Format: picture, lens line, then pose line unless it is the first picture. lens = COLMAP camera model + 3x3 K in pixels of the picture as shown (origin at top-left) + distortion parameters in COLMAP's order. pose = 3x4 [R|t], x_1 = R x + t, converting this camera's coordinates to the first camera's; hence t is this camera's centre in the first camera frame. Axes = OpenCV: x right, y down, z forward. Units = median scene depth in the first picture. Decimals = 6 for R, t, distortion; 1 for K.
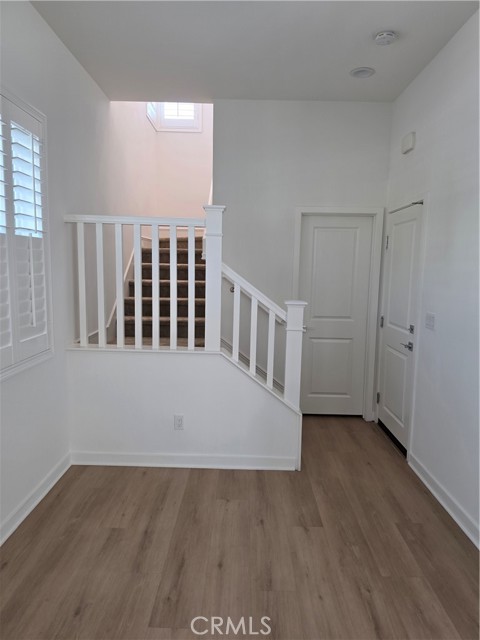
lens RADIAL K [[445.7, 0, 238.2], [0, 445.7, 317.5], [0, 0, 1]] dist [0.009784, -0.018446]
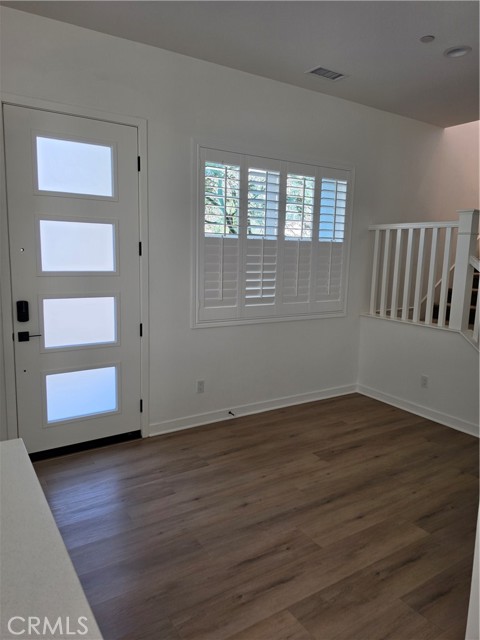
lens RADIAL K [[445.7, 0, 236.8], [0, 445.7, 320.0], [0, 0, 1]] dist [0.009784, -0.018446]
pose [[0.538169, 0.114757, -0.834988, 0.785168], [-0.111553, 0.991670, 0.064392, 0.044705], [0.835422, 0.058492, 0.546488, -0.215087]]
